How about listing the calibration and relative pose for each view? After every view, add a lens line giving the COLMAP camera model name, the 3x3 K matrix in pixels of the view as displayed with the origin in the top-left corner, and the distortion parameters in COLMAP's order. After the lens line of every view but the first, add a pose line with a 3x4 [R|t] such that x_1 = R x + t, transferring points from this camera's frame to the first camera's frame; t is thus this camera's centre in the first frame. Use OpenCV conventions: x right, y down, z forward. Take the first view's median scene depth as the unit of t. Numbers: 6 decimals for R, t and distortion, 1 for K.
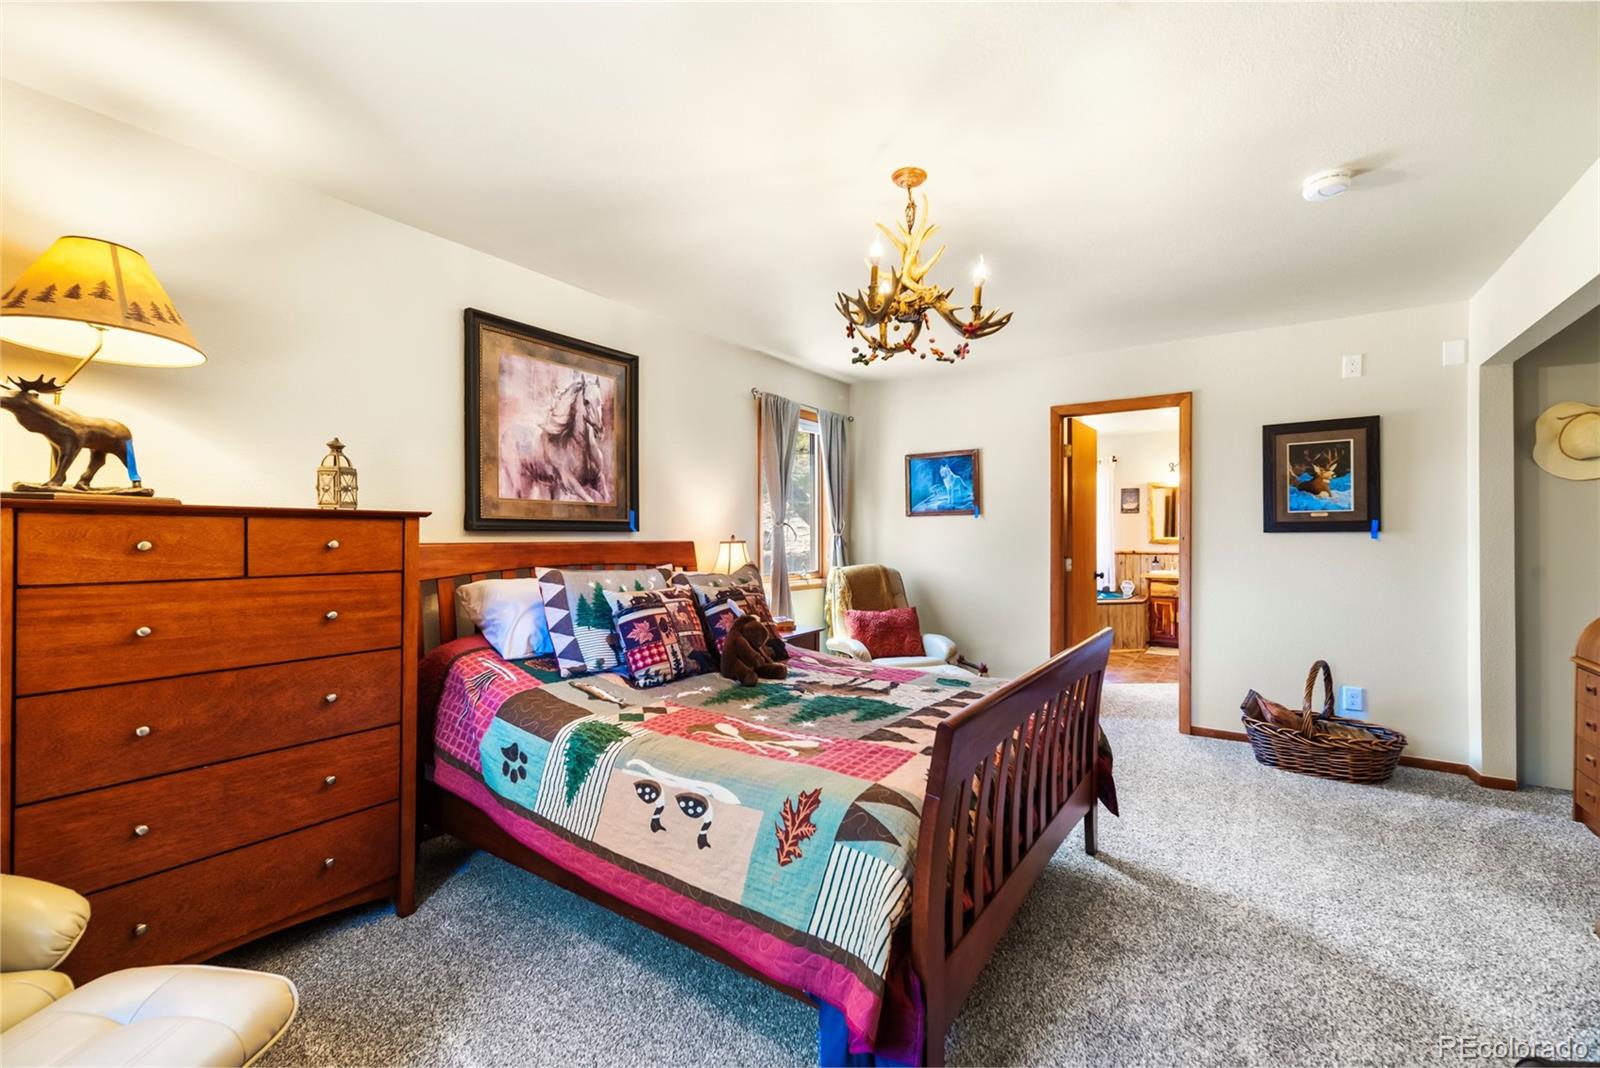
lens RADIAL K [[697.9, 0, 805.1], [0, 697.9, 538.3], [0, 0, 1]] dist [0.008392, 0.000387]
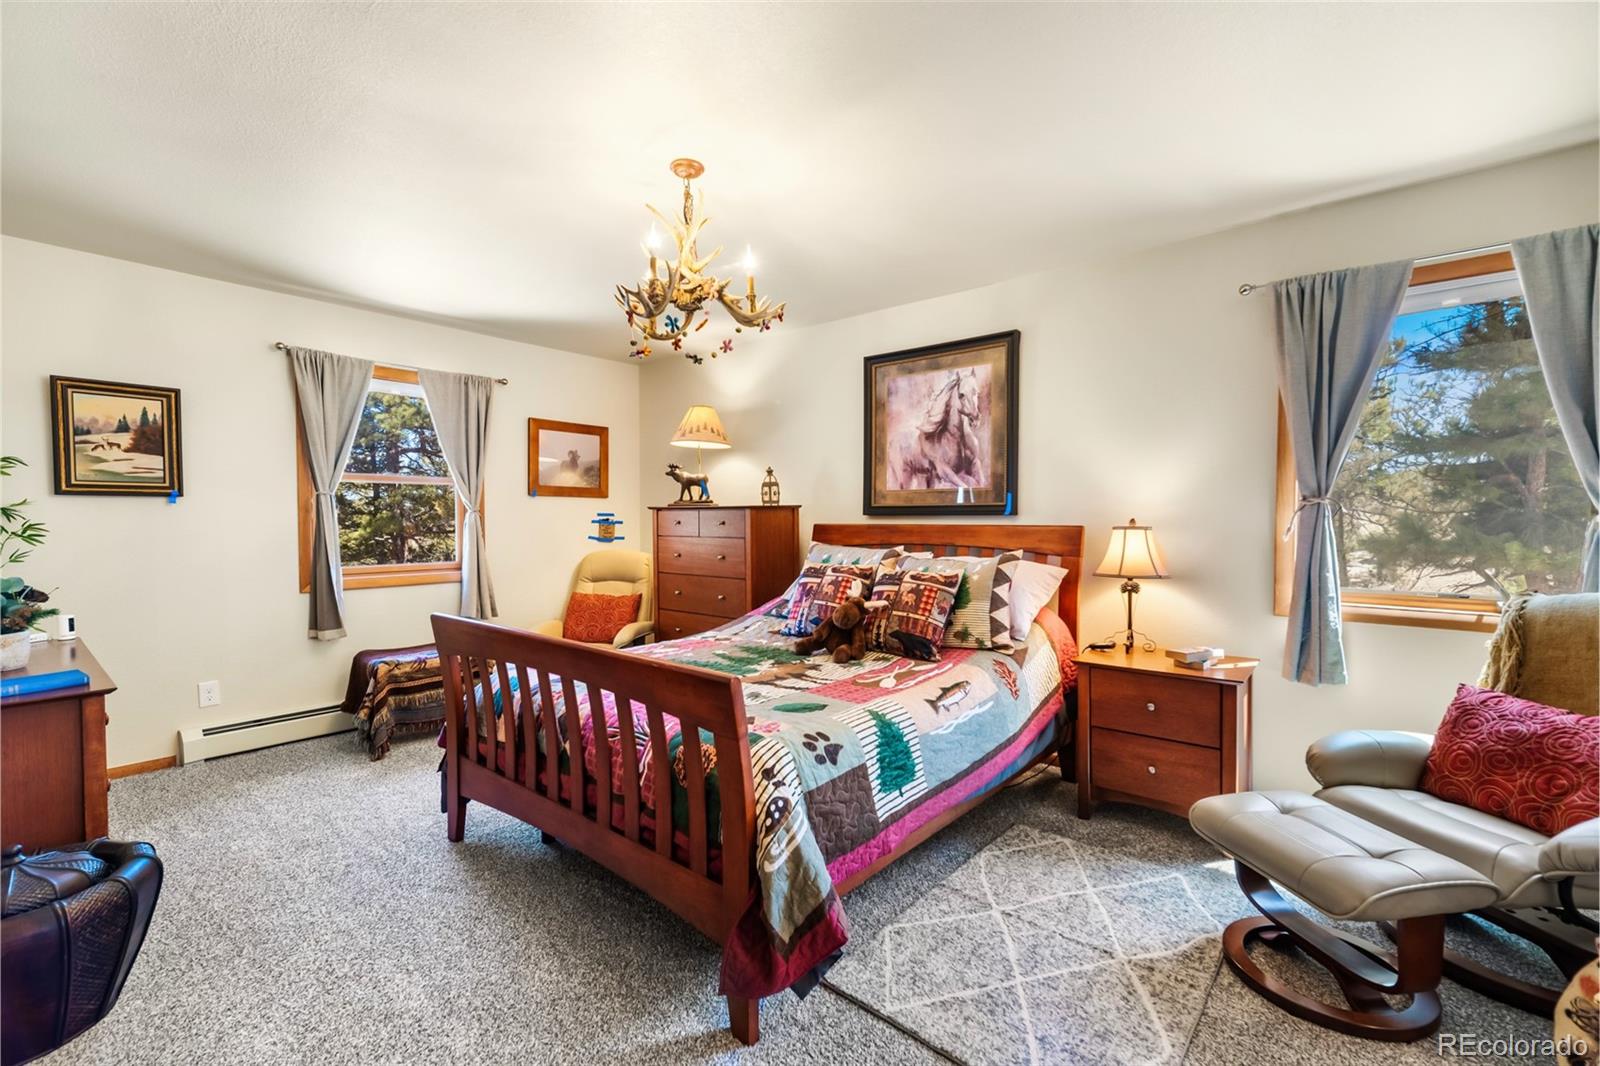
lens RADIAL K [[688.0, 0, 805.4], [0, 688.0, 537.0], [0, 0, 1]] dist [0.007794, 0.000411]
pose [[-0.121044, 0.024538, -0.992344, 0.796208], [-0.006362, 0.999655, 0.025494, -0.001852], [0.992627, 0.009399, -0.120846, 0.912498]]
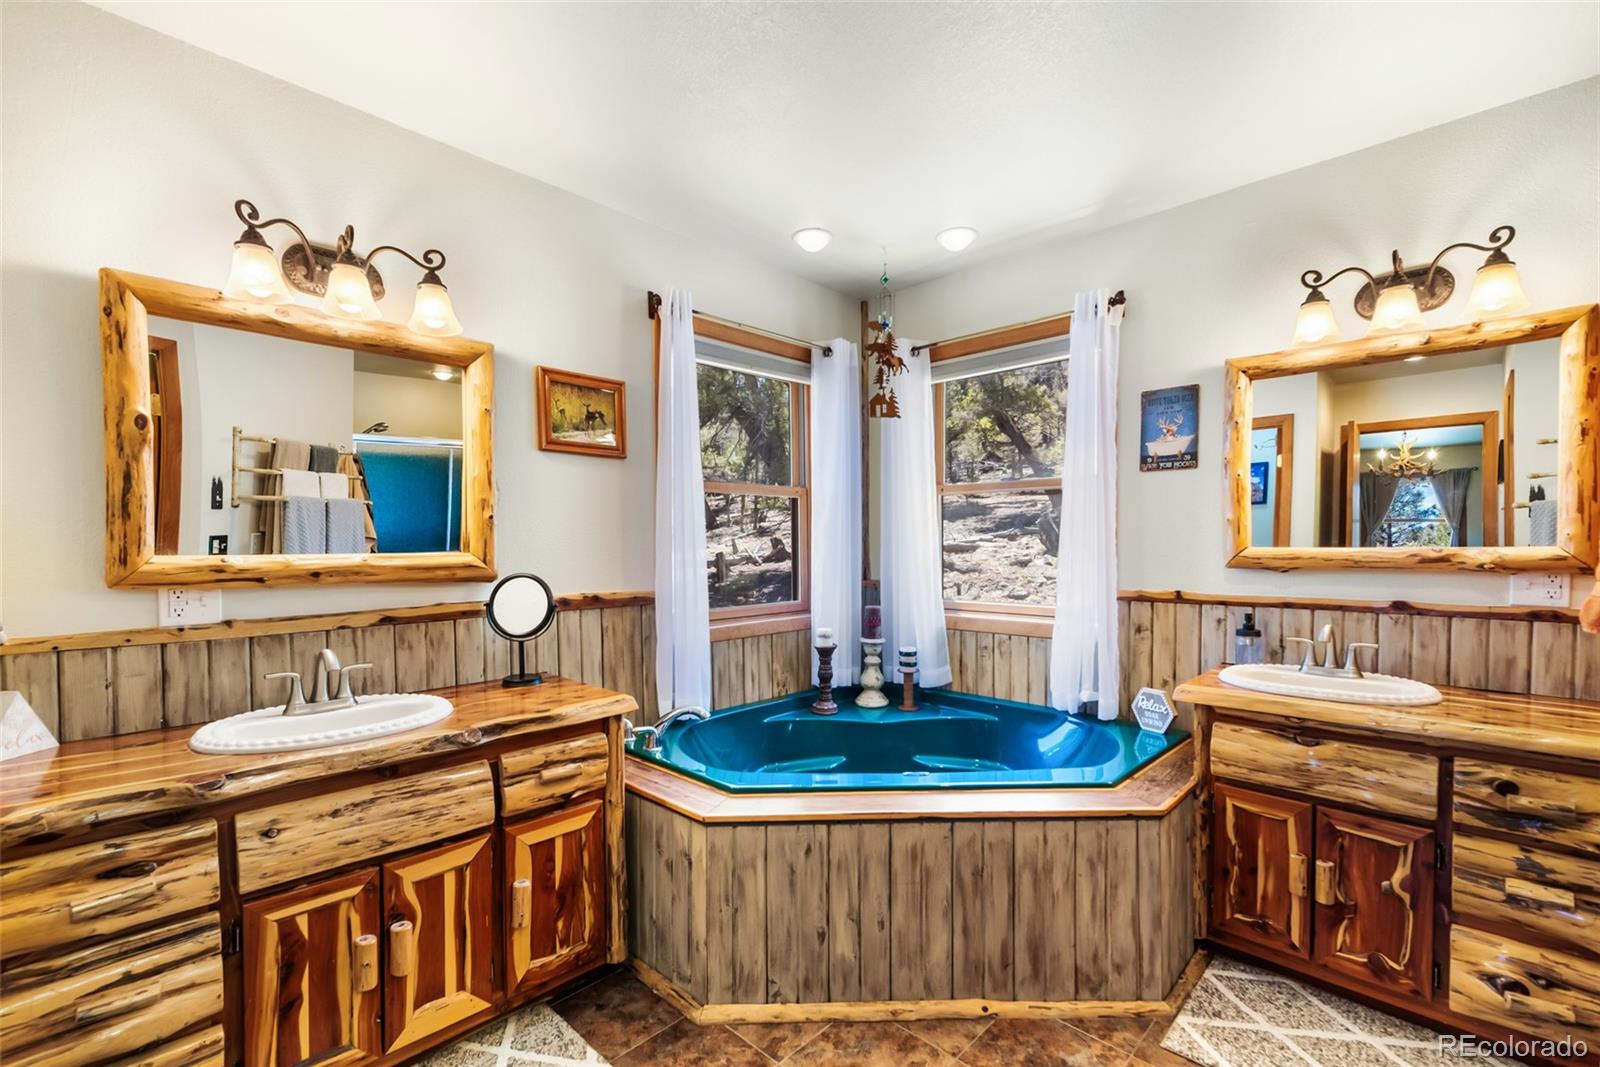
lens RADIAL K [[692.7, 0, 828.9], [0, 692.7, 561.0], [0, 0, 1]] dist [0.002786, 0.000395]
pose [[0.985168, 0.000598, -0.171592, 0.906641], [0.003222, 0.999753, 0.021980, -0.006603], [0.171563, -0.022207, 0.984923, 1.647197]]
